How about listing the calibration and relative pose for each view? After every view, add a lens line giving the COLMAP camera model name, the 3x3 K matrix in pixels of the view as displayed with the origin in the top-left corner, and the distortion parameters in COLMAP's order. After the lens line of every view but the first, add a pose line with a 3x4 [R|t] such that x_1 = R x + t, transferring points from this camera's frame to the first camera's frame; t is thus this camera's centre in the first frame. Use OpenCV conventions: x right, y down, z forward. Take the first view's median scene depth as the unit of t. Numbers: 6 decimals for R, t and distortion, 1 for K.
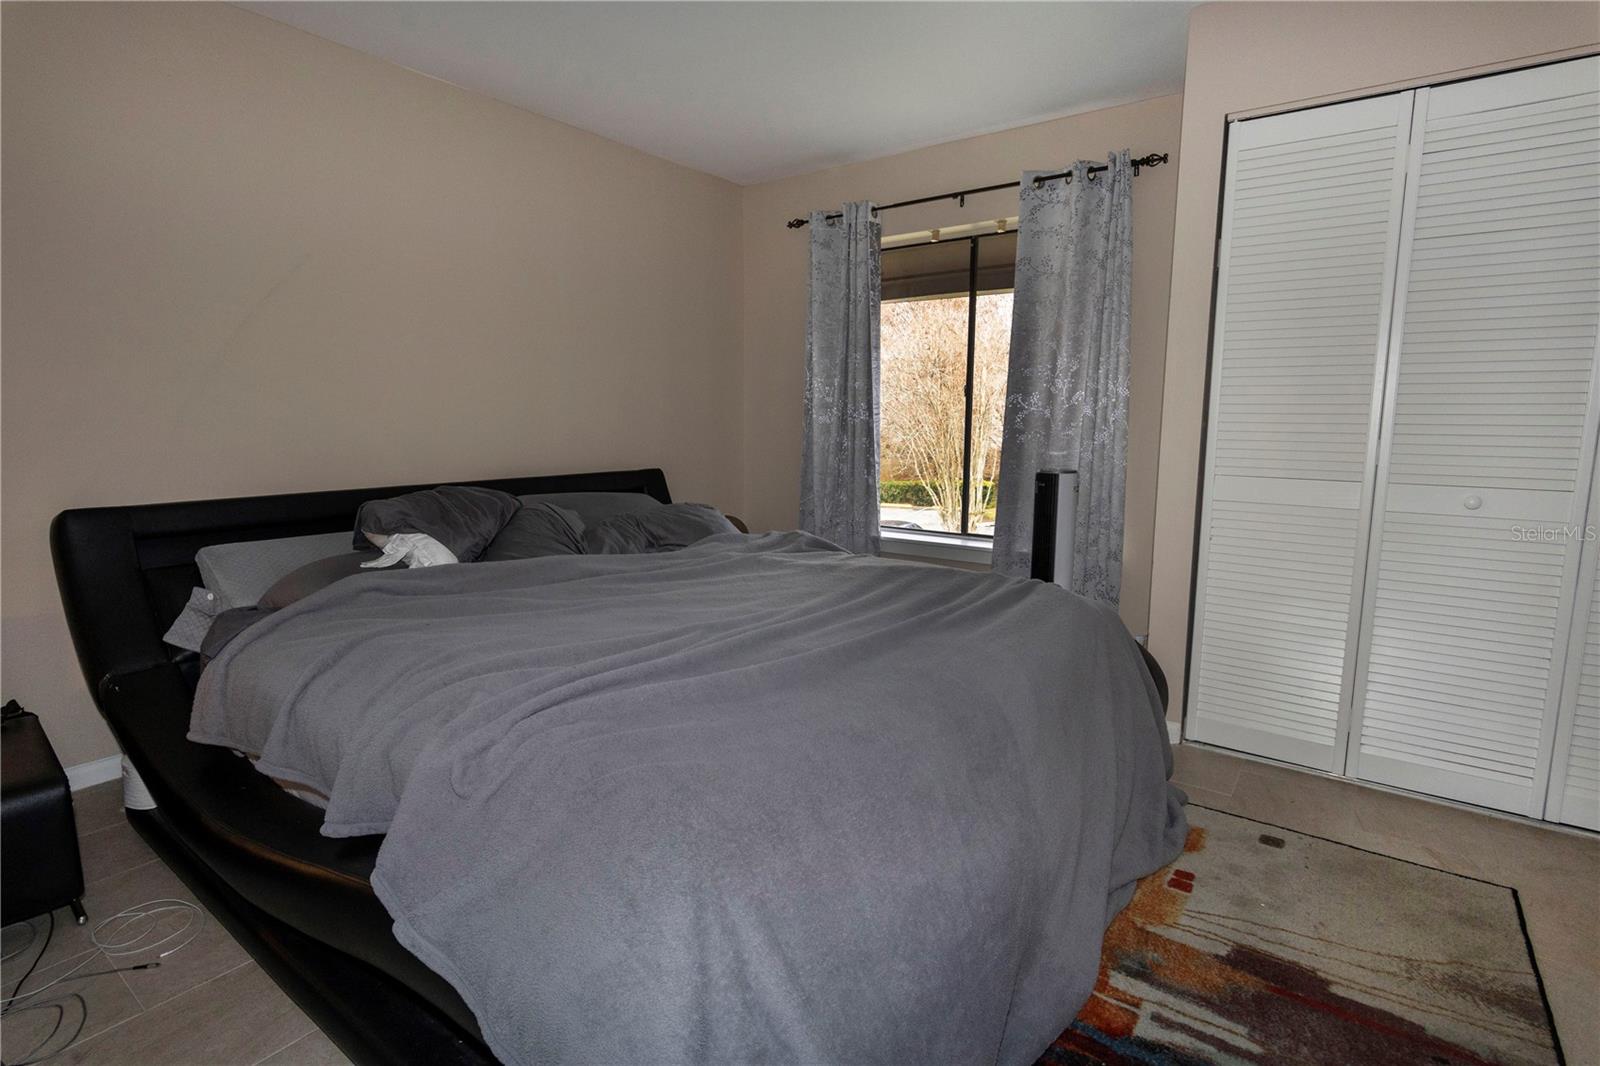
lens RADIAL K [[800.9, 0, 800.0], [0, 800.9, 533.0], [0, 0, 1]] dist [-0.002412, -0.000055]
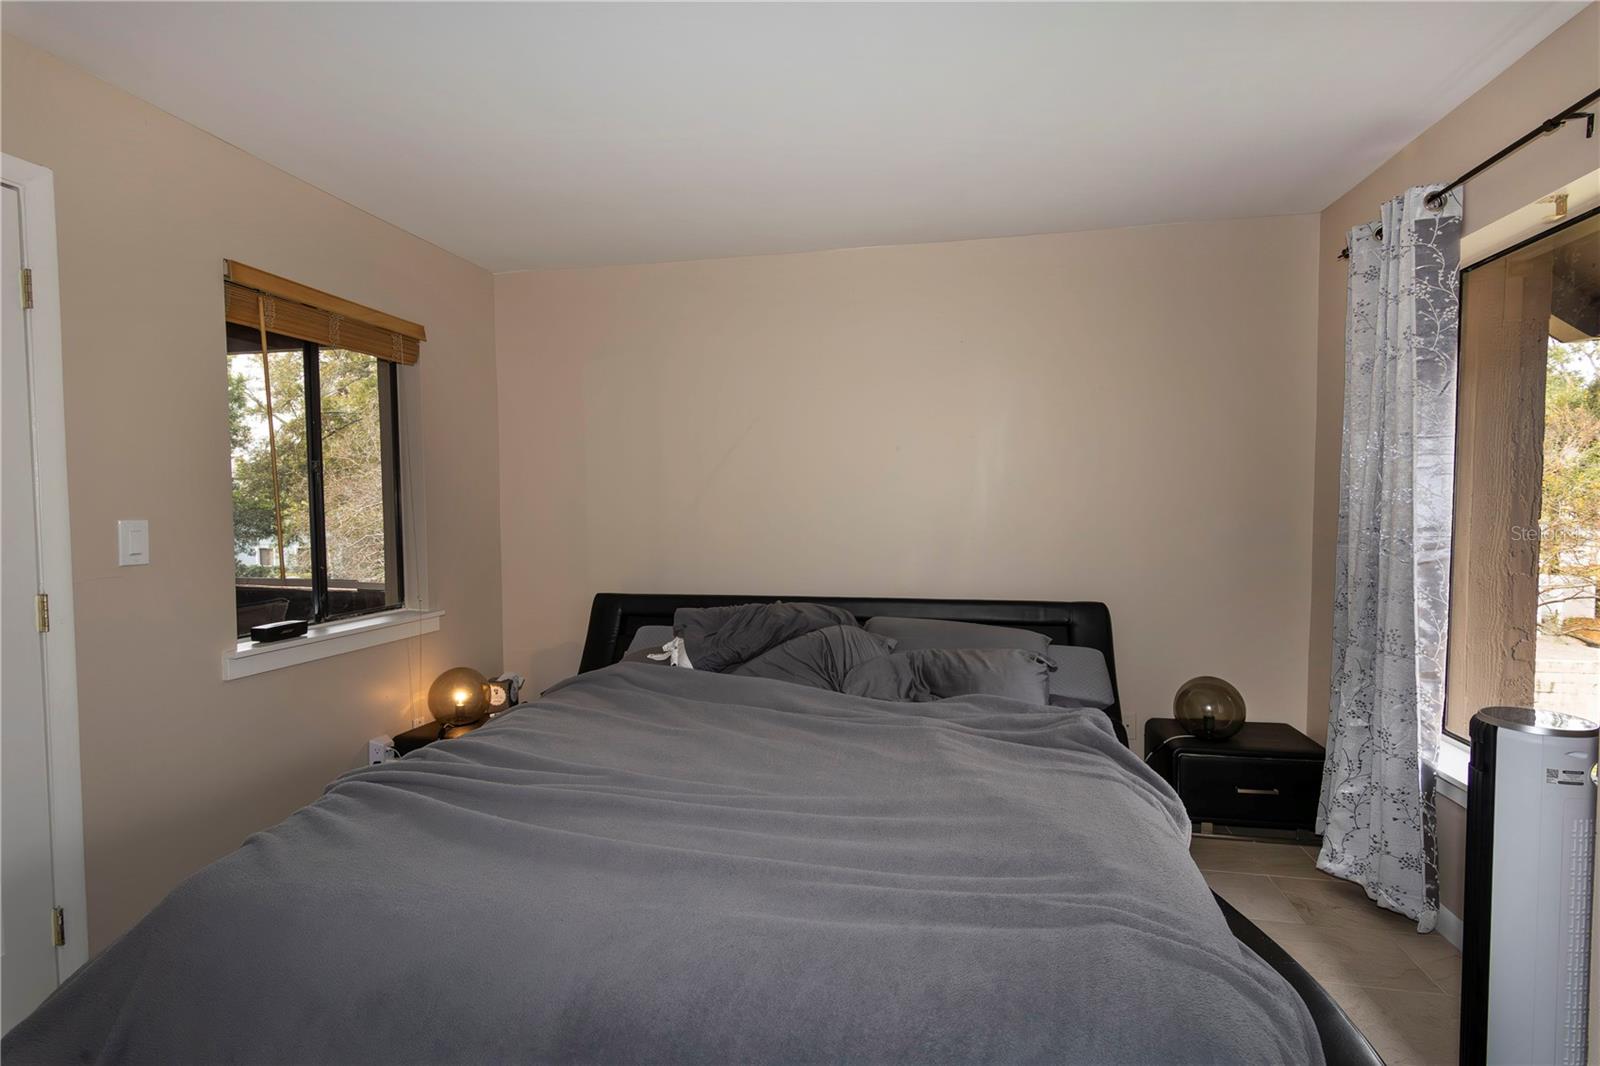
lens RADIAL K [[800.9, 0, 800.0], [0, 800.9, 533.0], [0, 0, 1]] dist [-0.002412, -0.000055]
pose [[0.418513, 0.024665, -0.907876, 0.434178], [-0.124219, 0.991791, -0.030318, -0.088726], [0.899676, 0.125464, 0.418141, 0.376773]]
